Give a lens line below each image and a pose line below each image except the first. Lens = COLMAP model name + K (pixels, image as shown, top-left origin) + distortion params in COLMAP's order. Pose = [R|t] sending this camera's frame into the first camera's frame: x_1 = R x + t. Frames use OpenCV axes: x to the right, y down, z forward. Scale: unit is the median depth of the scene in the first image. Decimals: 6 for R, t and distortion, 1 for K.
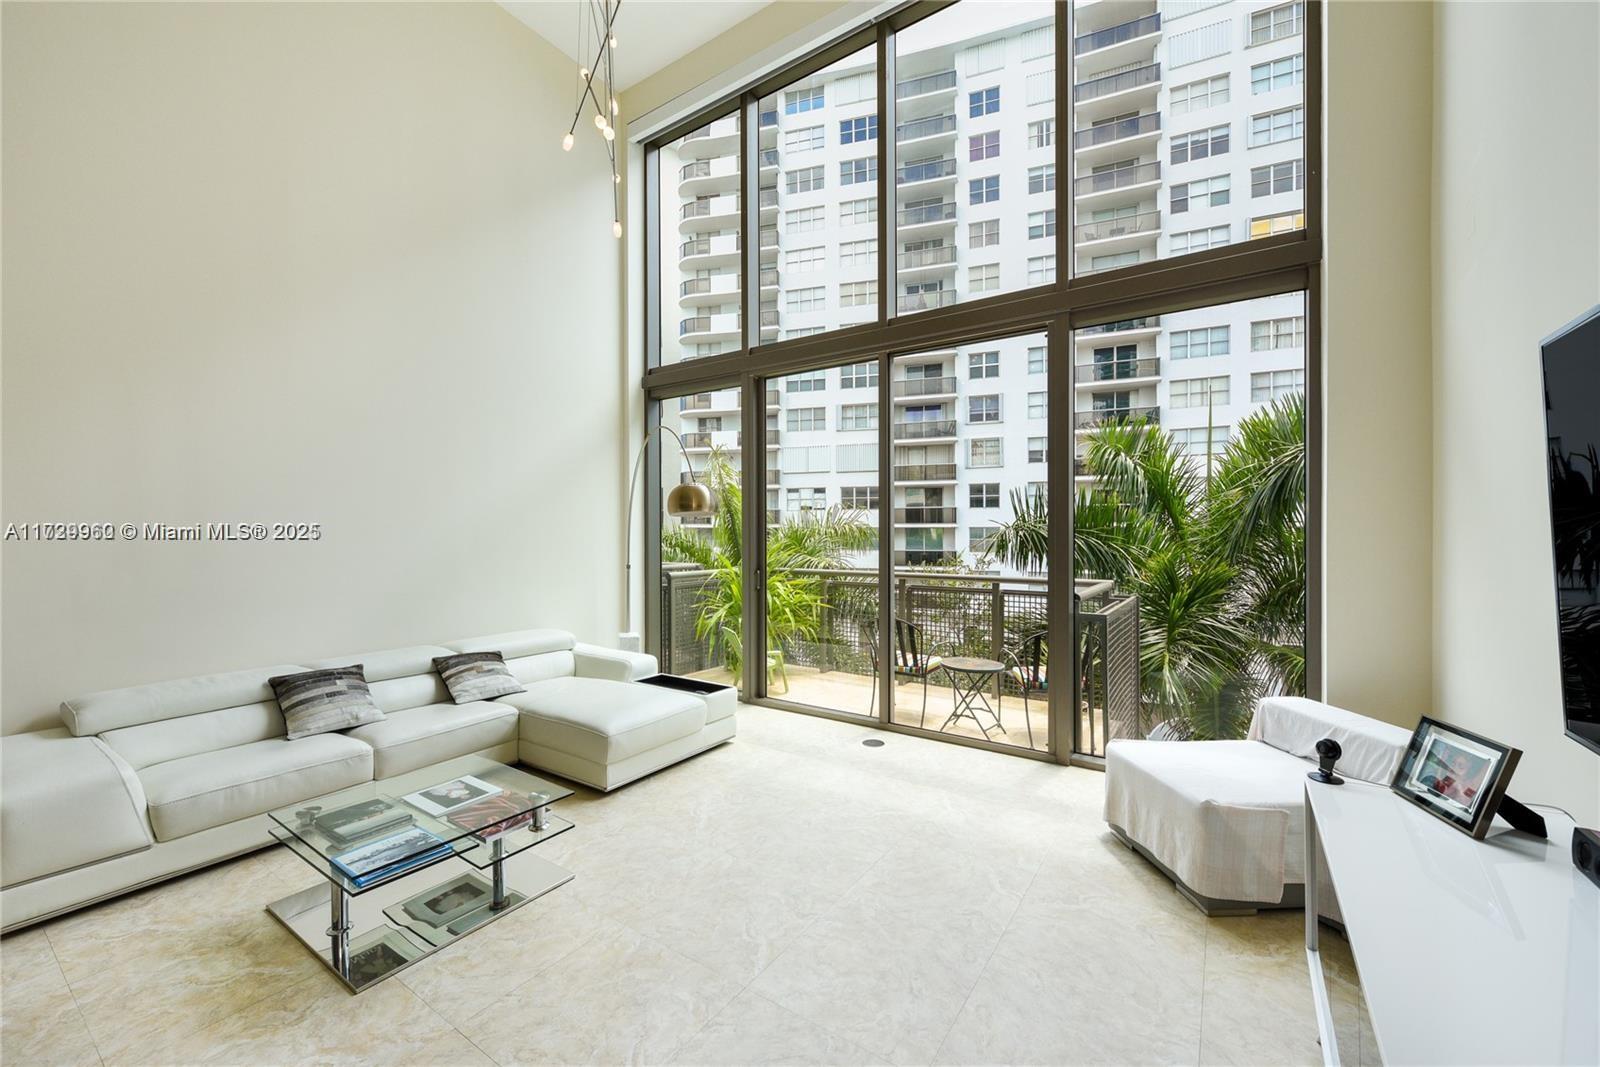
lens RADIAL K [[625.8, 0, 802.1], [0, 625.8, 527.3], [0, 0, 1]] dist [0.001237, 0.000016]
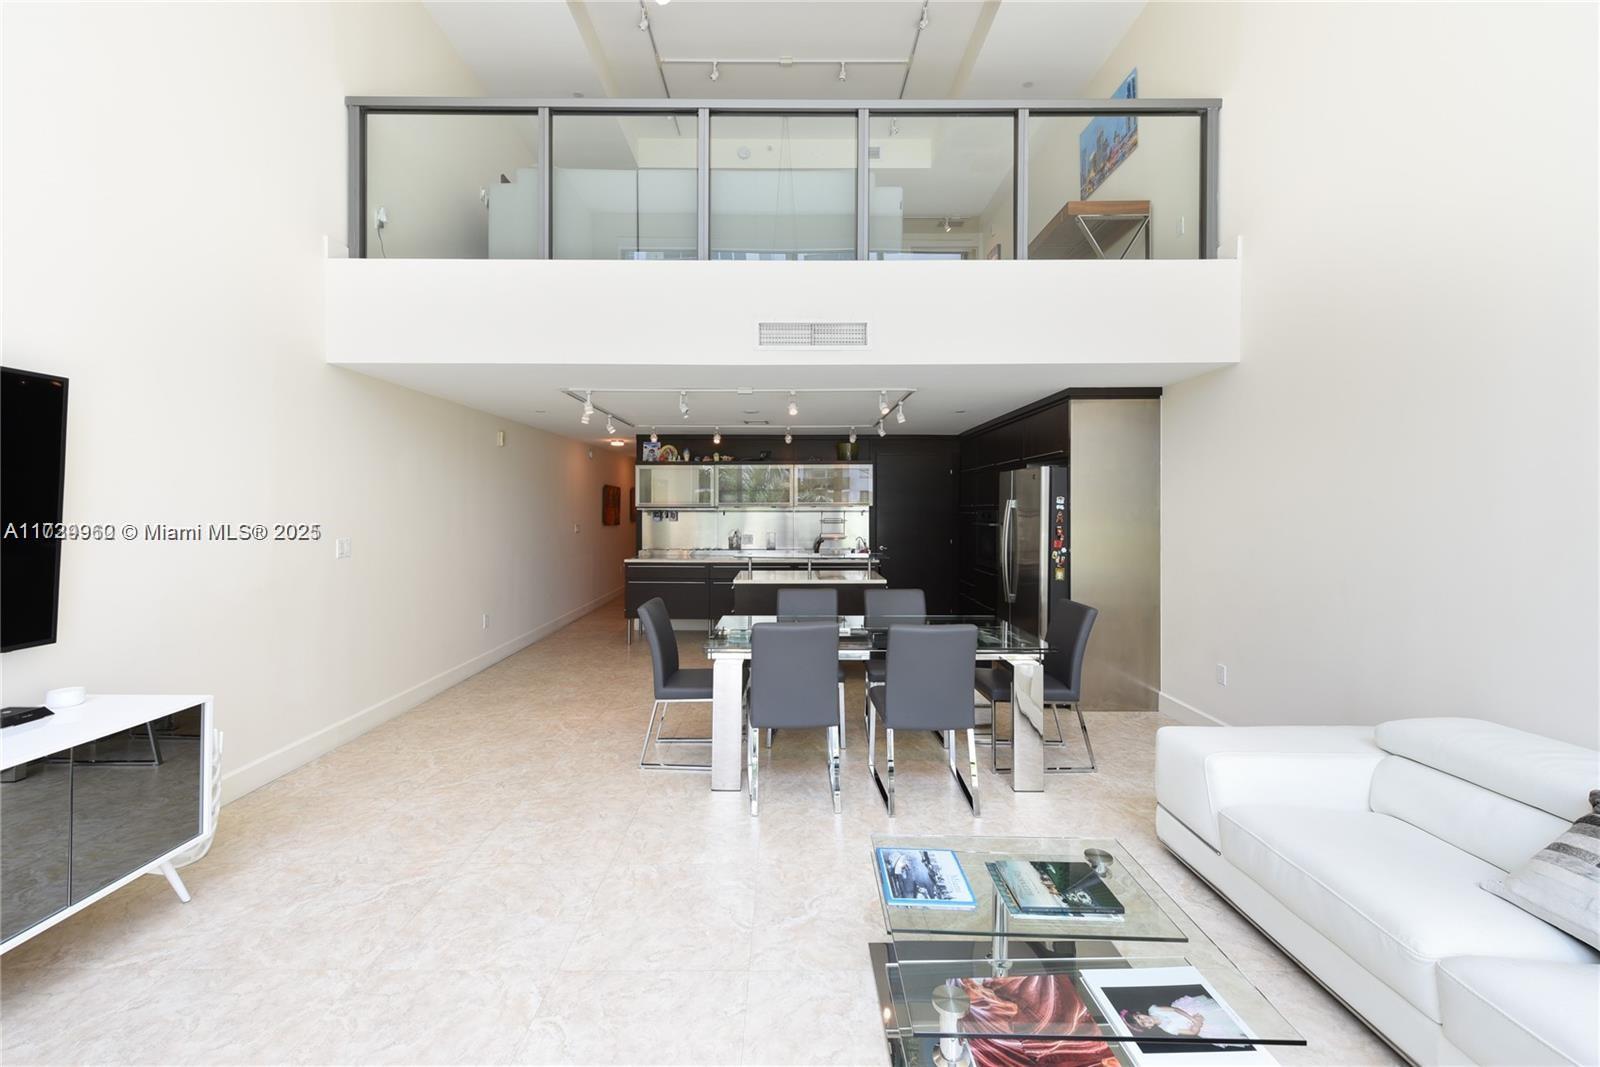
lens RADIAL K [[629.9, 0, 793.6], [0, 629.9, 507.2], [0, 0, 1]] dist [0.002935, -0.000148]
pose [[-0.824713, -0.000837, -0.565551, -0.003243], [0.005091, 0.999947, -0.008903, 0.005534], [0.565528, -0.010221, -0.824666, 0.644589]]
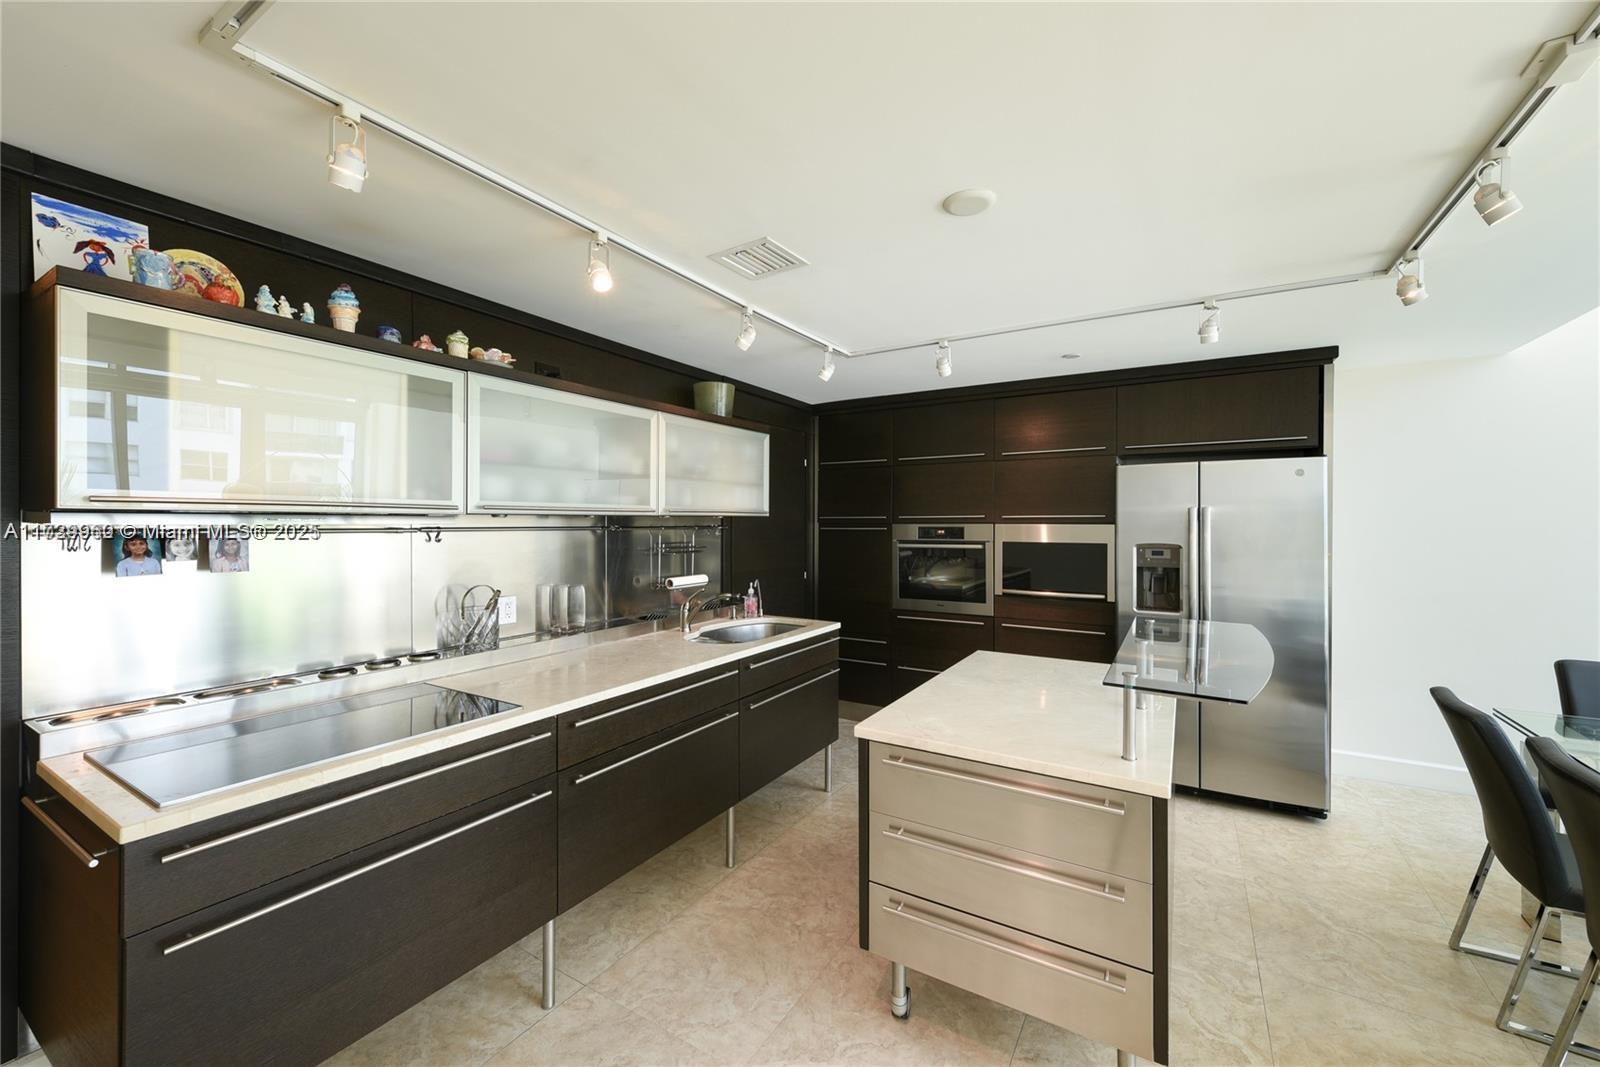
lens RADIAL K [[625.8, 0, 802.1], [0, 625.8, 527.3], [0, 0, 1]] dist [0.001237, 0.000016]
pose [[0.039600, 0.007022, -0.999191, -0.218283], [0.008515, 0.999937, 0.007365, -0.000973], [0.999179, -0.008800, 0.039538, -0.330737]]
